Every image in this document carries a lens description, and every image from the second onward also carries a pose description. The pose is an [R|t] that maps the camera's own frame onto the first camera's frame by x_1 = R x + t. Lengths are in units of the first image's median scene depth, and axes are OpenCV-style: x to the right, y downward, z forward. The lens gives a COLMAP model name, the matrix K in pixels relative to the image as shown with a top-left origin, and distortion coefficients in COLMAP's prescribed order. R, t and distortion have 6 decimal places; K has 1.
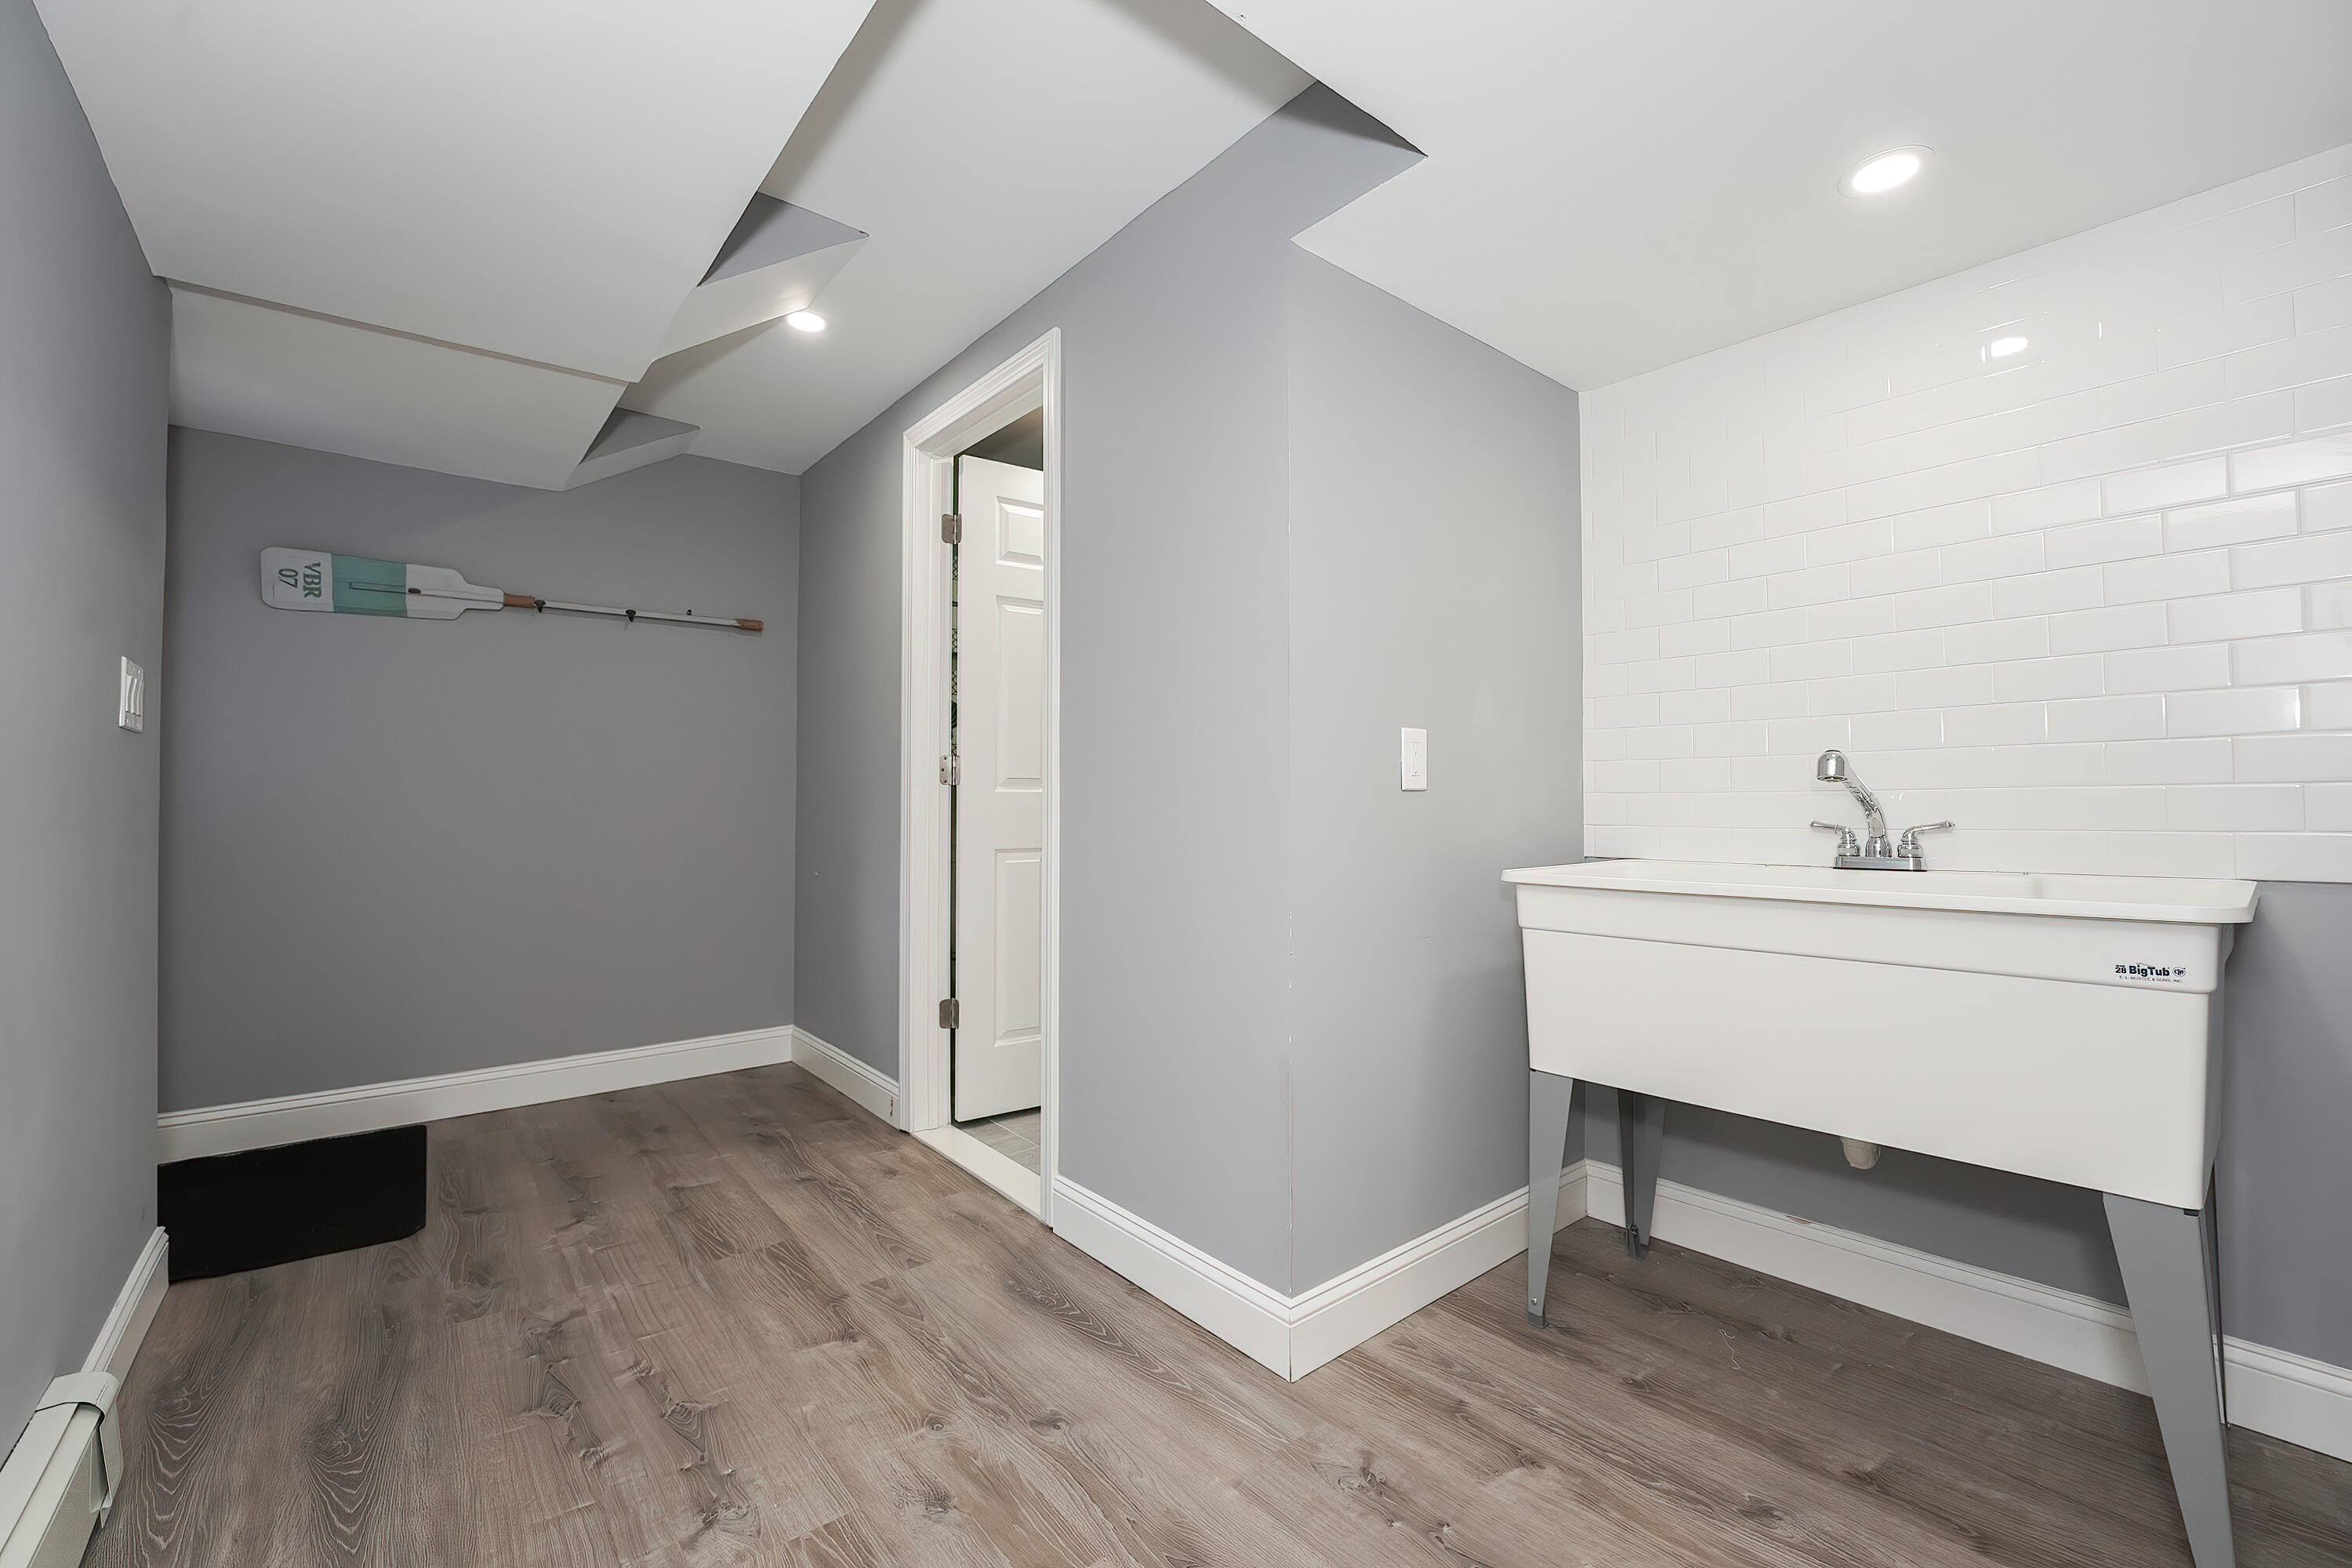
lens RADIAL K [[979.3, 0, 1180.3], [0, 979.3, 783.4], [0, 0, 1]] dist [-0.023663, 0.000370]
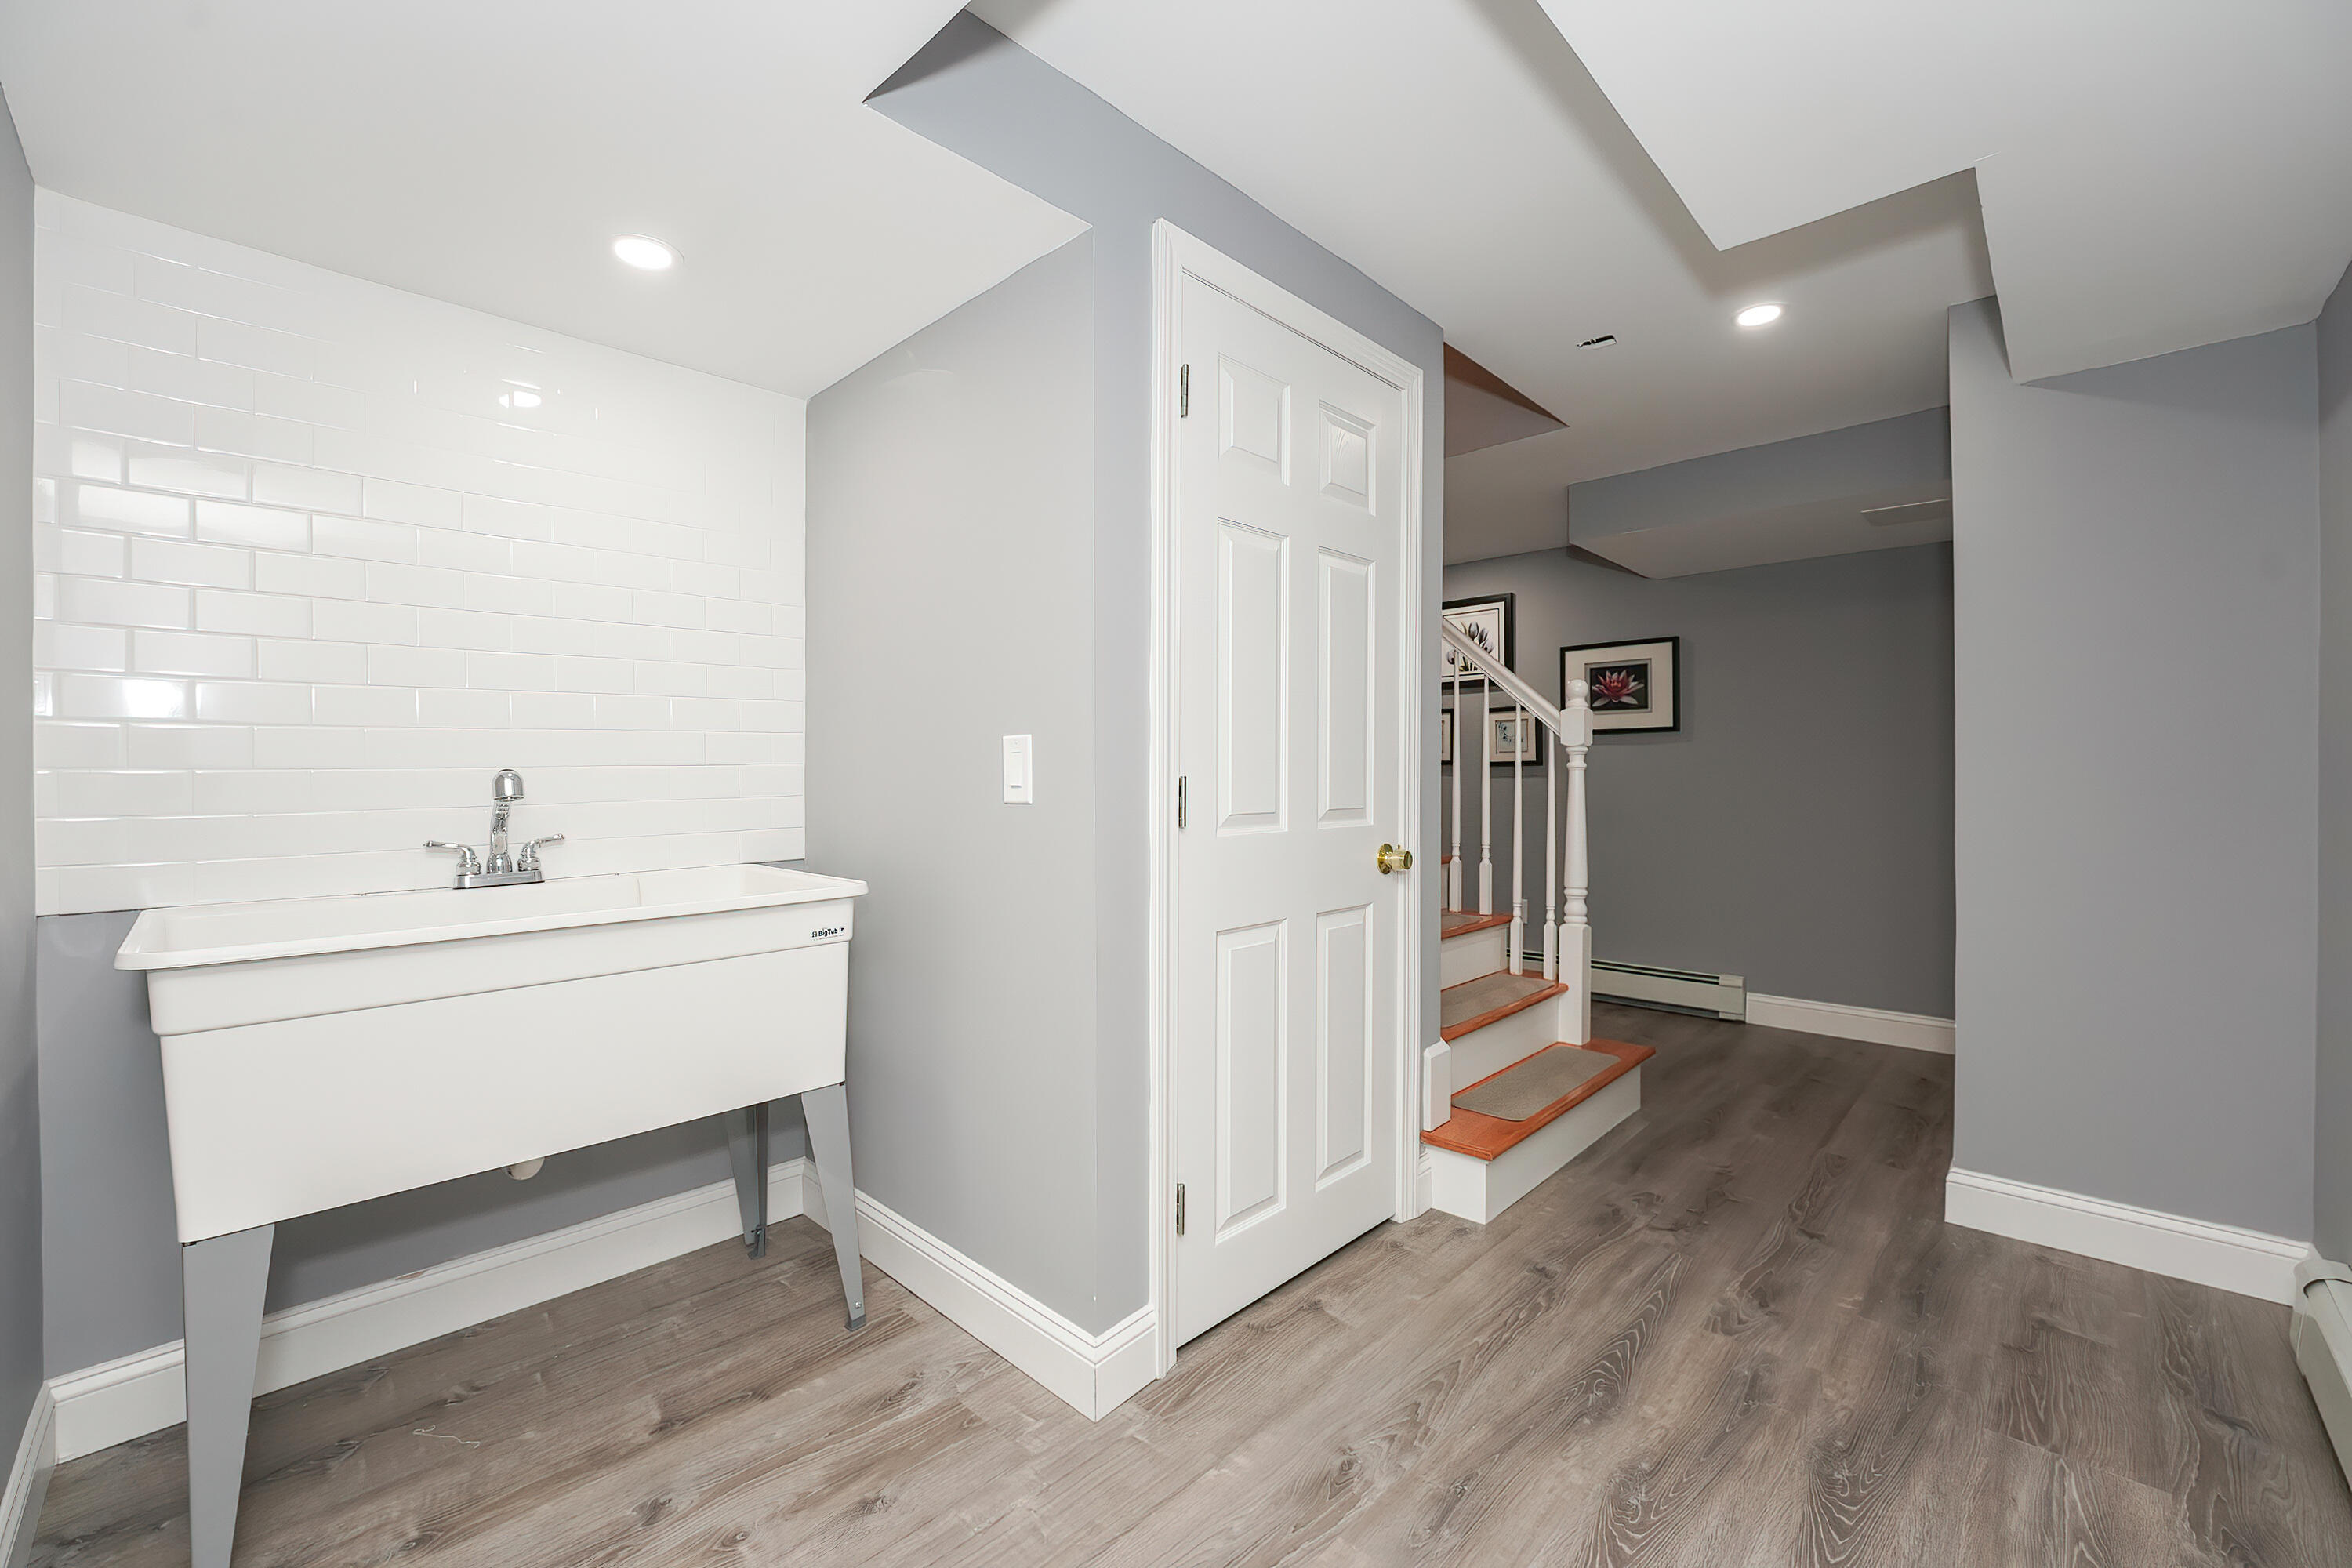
lens RADIAL K [[951.1, 0, 1183.8], [0, 951.1, 783.8], [0, 0, 1]] dist [-0.024092, 0.000534]
pose [[-0.114393, -0.008213, 0.993402, -0.383388], [-0.017175, 0.999833, 0.006288, -0.040730], [-0.993287, -0.016342, -0.114514, 0.460007]]
